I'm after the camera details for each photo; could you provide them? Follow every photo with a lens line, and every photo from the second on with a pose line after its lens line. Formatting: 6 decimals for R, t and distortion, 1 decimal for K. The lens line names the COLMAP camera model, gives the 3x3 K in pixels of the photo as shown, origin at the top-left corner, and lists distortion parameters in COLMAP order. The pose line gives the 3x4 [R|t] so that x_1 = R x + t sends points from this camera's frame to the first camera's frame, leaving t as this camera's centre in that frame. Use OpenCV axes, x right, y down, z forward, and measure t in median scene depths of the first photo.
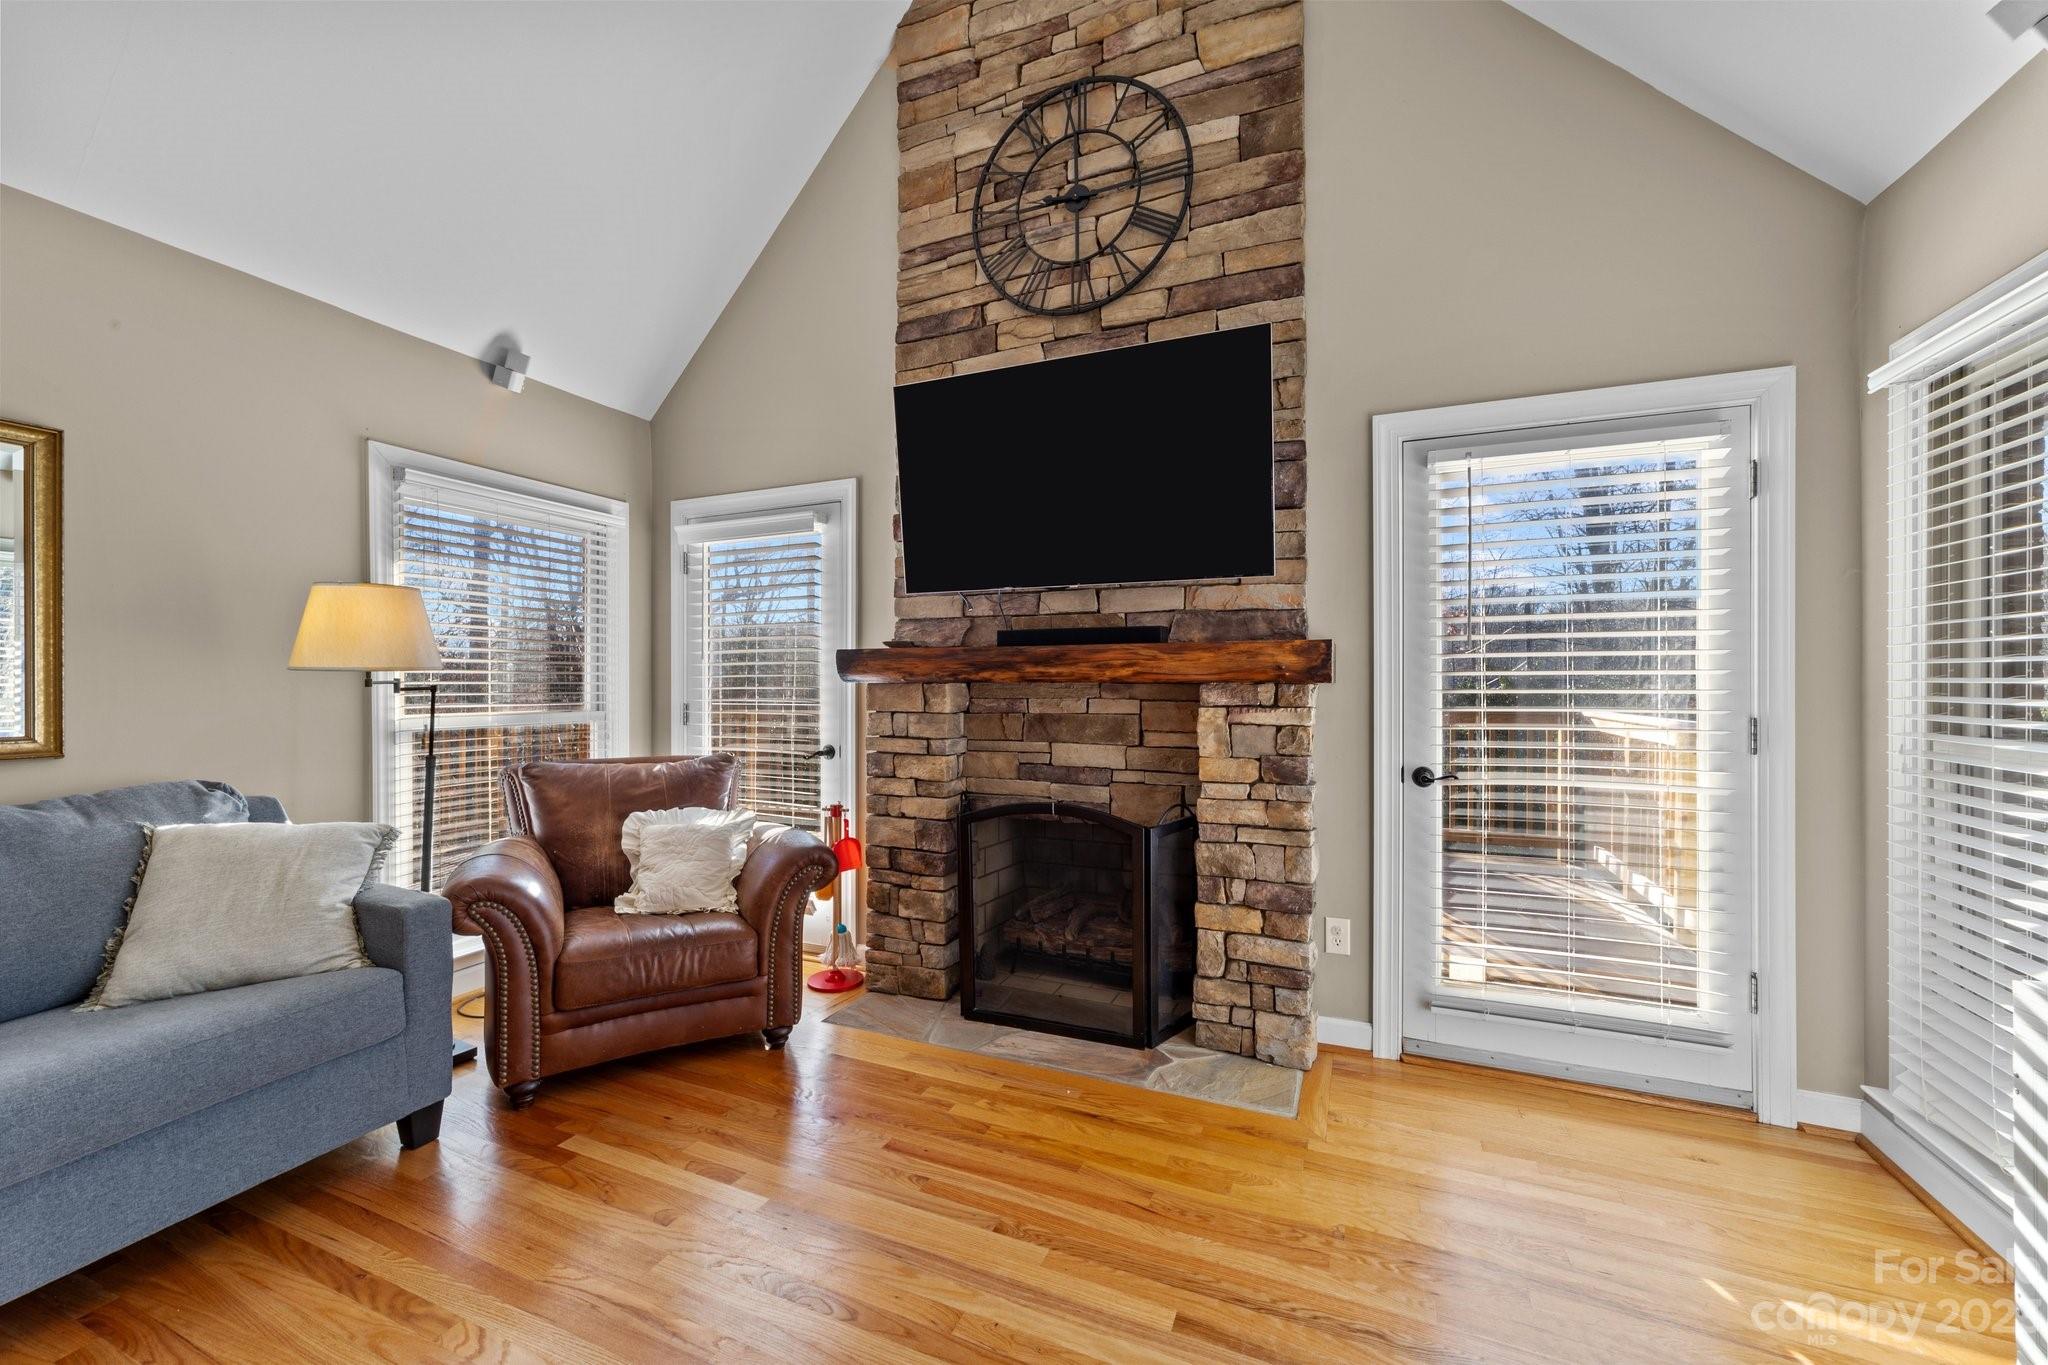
lens RADIAL K [[791.4, 0, 1020.3], [0, 791.4, 680.6], [0, 0, 1]] dist [-0.016260, 0.008102]
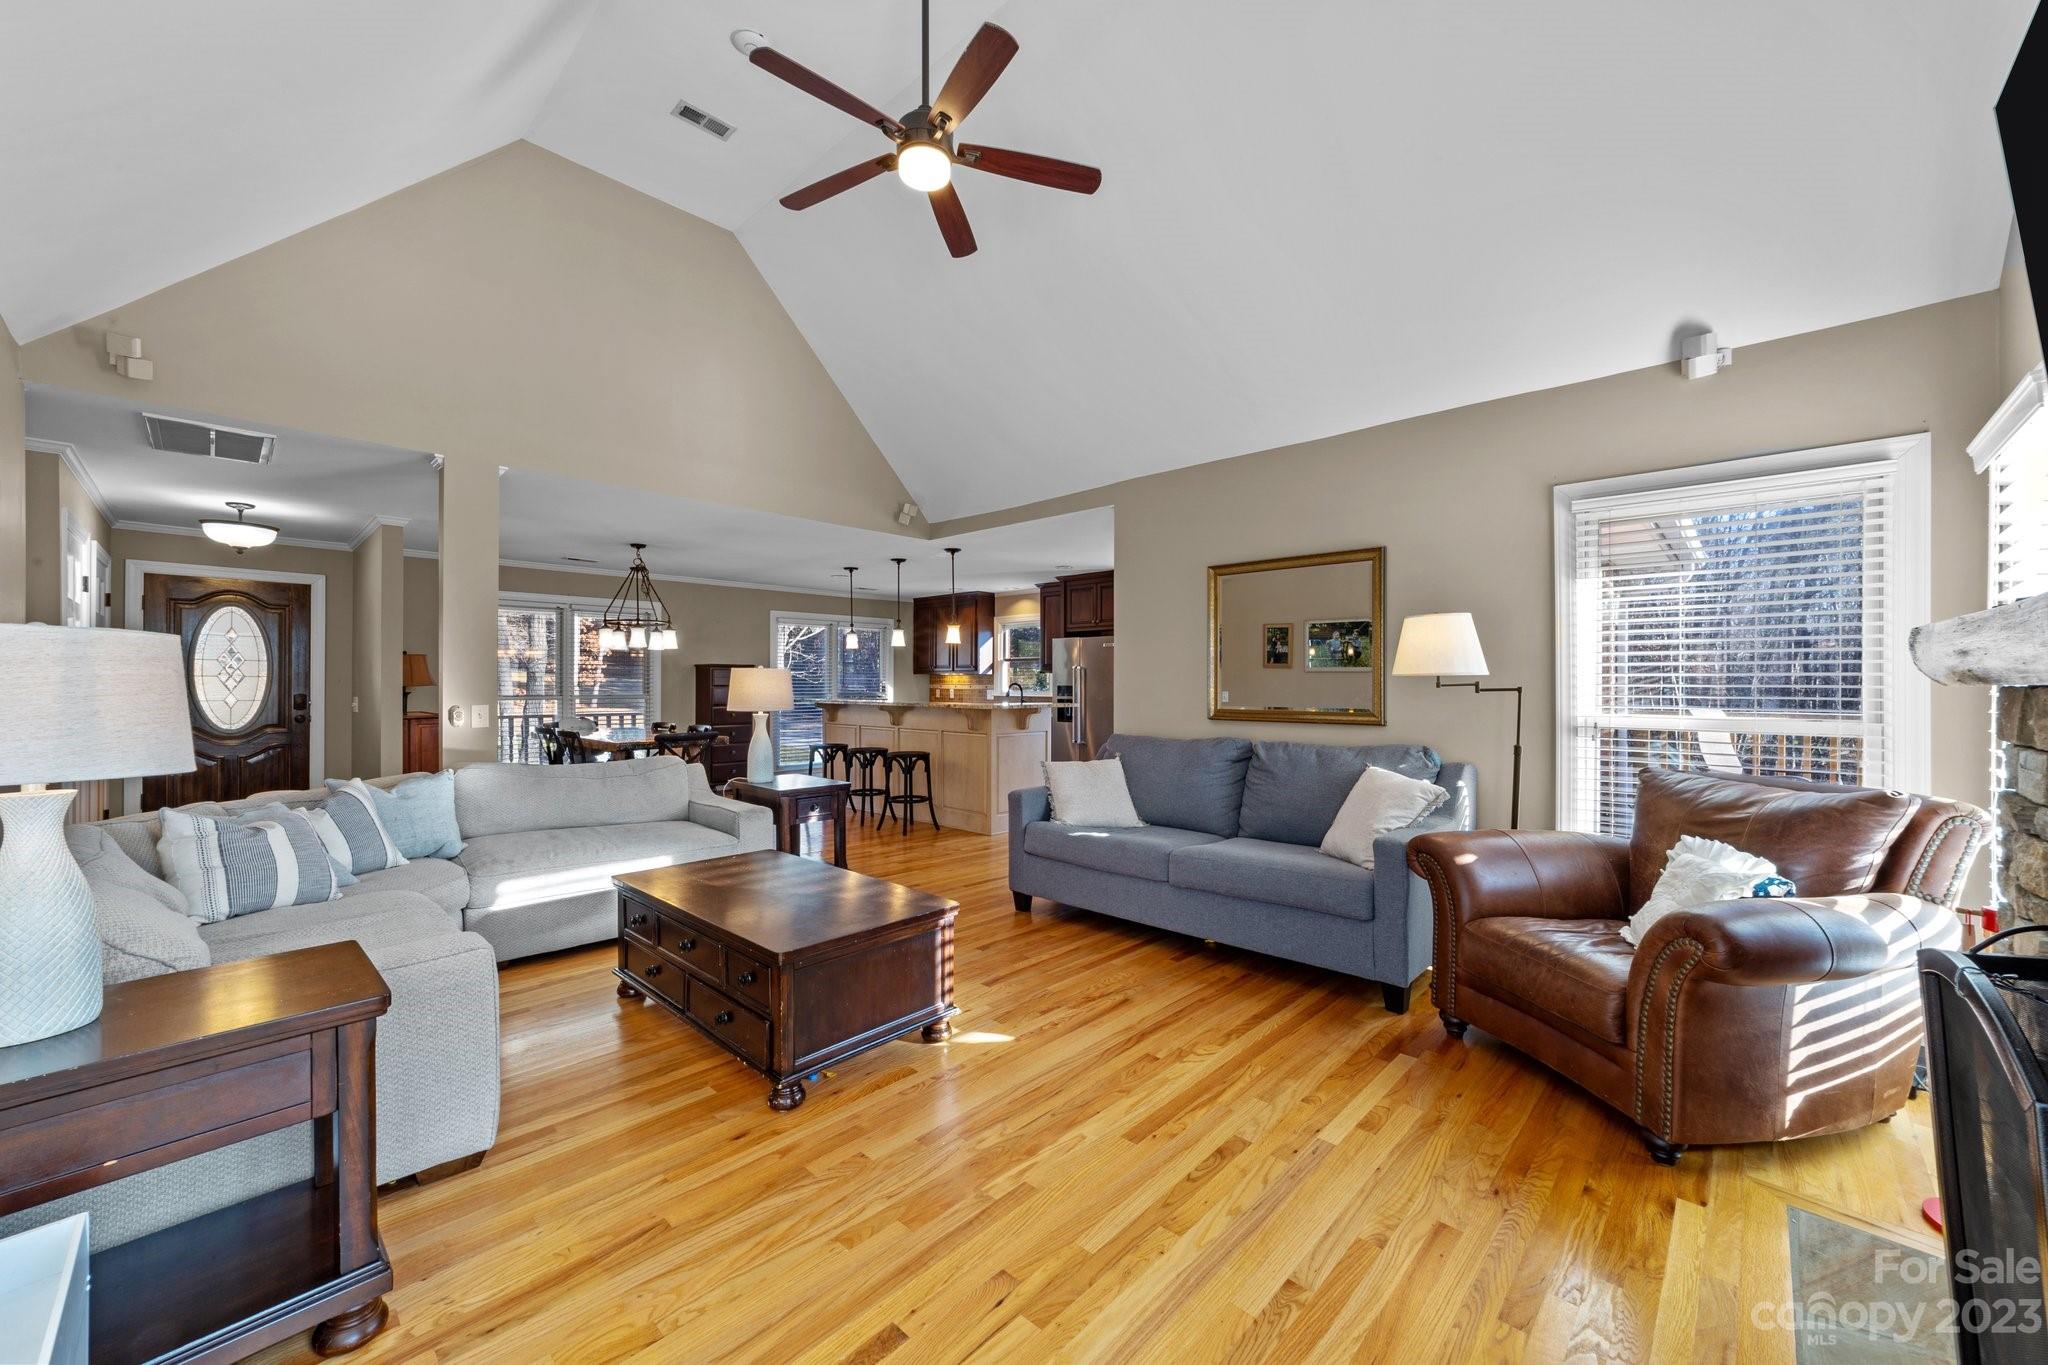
lens RADIAL K [[791.4, 0, 1025.9], [0, 791.4, 679.5], [0, 0, 1]] dist [-0.016260, 0.008102]
pose [[-0.350302, -0.005427, -0.936621, 0.593908], [0.001743, 0.999978, -0.006446, 0.000824], [0.936635, -0.003891, -0.350284, 0.652776]]
